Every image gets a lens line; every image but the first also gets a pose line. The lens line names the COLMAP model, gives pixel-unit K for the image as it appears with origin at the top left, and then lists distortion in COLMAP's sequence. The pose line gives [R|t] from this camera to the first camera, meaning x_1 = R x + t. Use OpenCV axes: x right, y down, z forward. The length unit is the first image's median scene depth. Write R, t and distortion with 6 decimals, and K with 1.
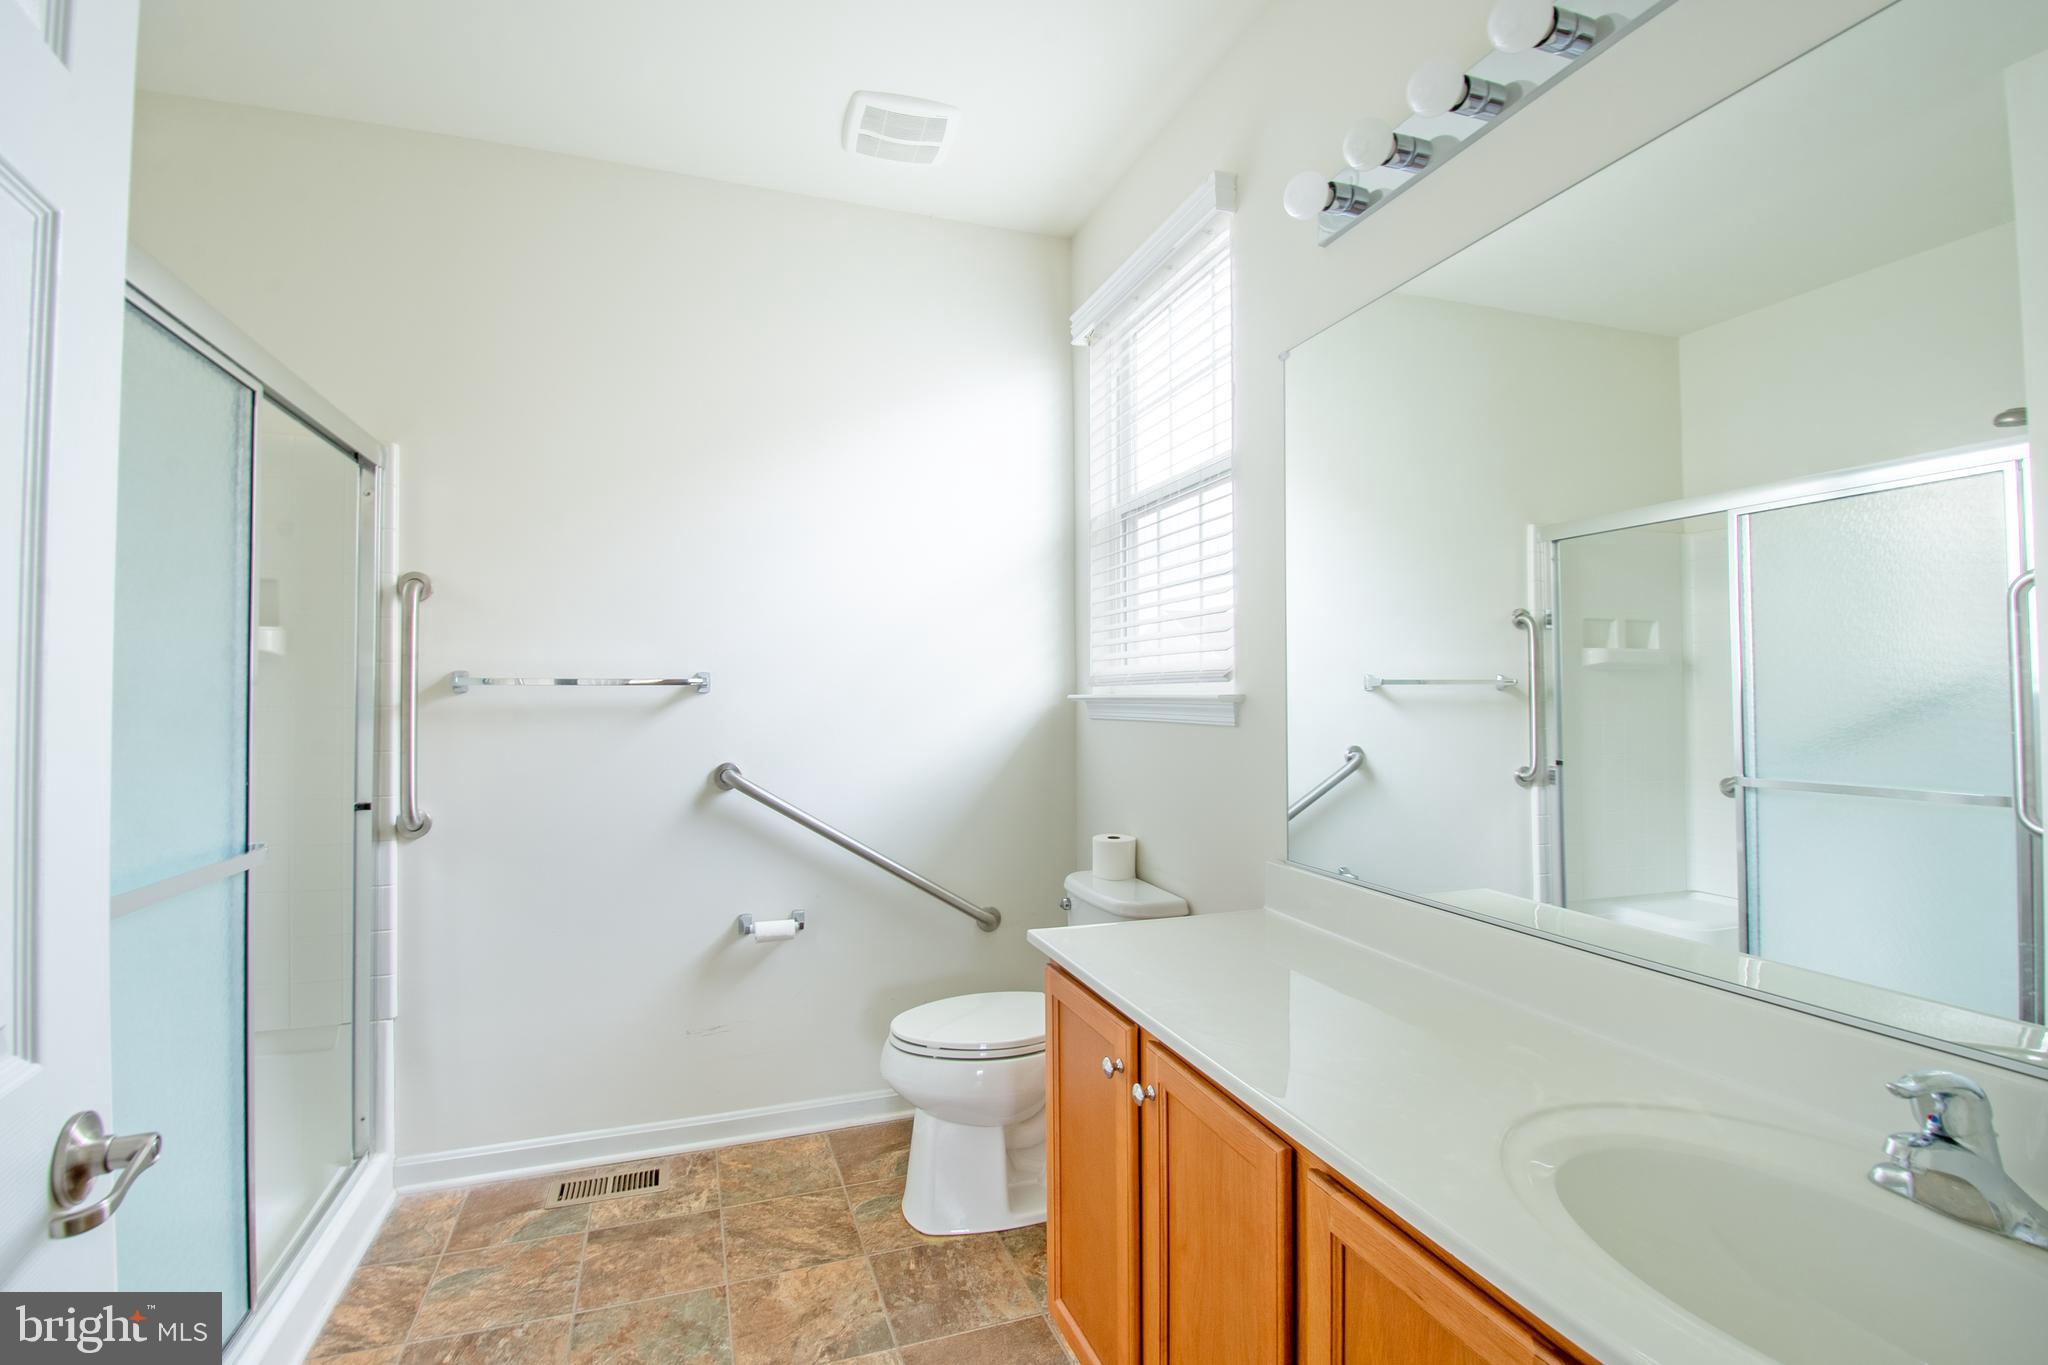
lens RADIAL K [[884.7, 0, 1000.1], [0, 884.7, 679.5], [0, 0, 1]] dist [0.004004, 0.000006]
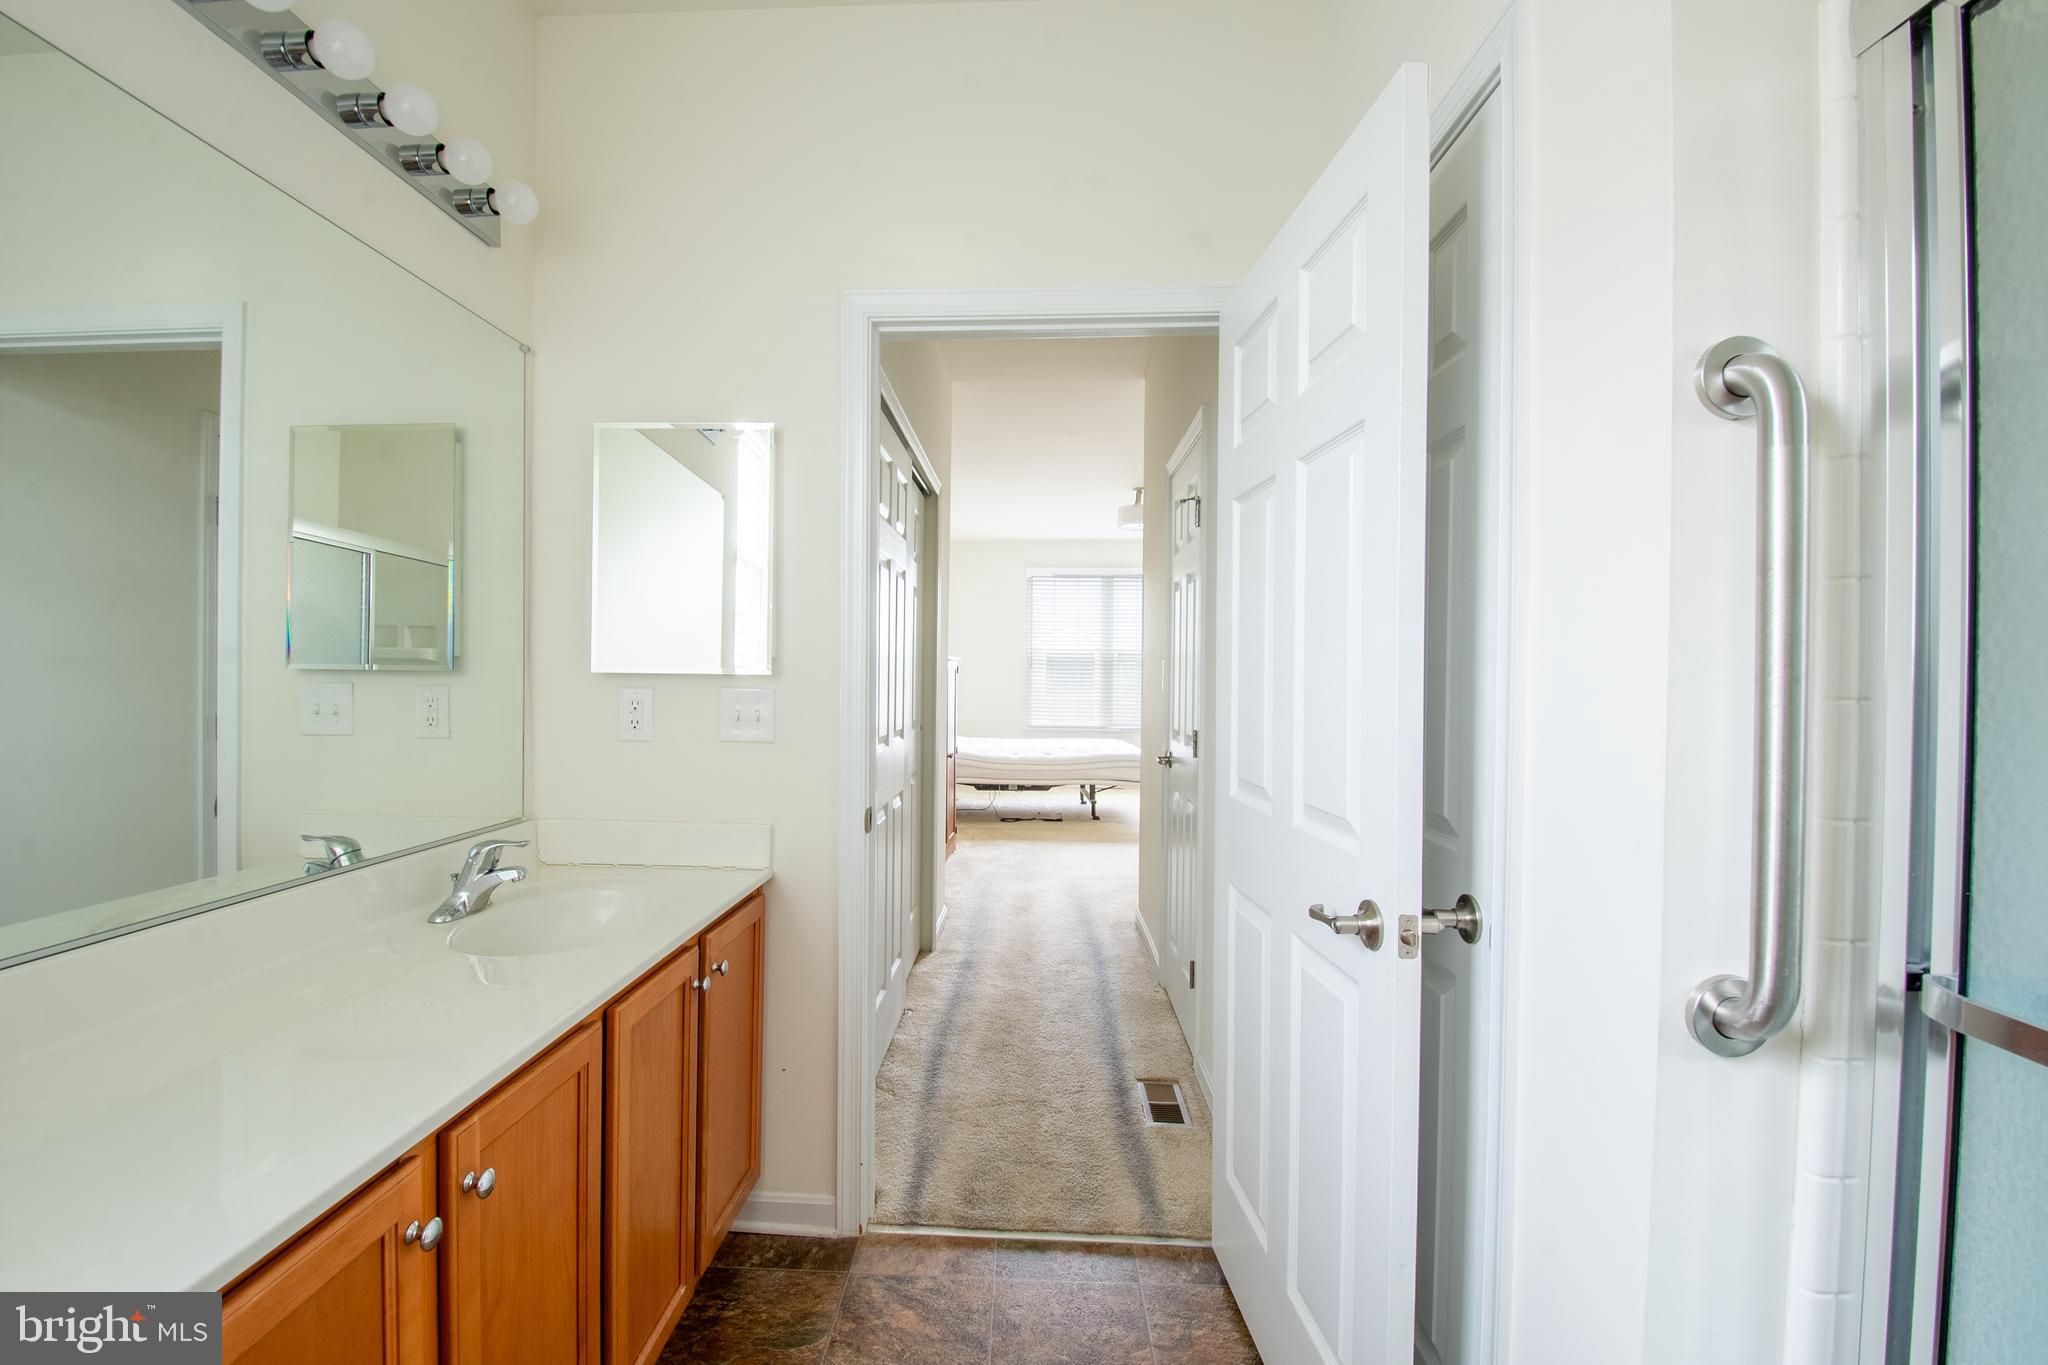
lens RADIAL K [[884.7, 0, 1000.1], [0, 884.7, 679.5], [0, 0, 1]] dist [0.004004, 0.000006]
pose [[-0.929862, -0.013339, 0.367667, -0.626896], [-0.020081, 0.999693, -0.014516, 0.036860], [-0.367361, -0.020881, -0.929844, 1.806333]]
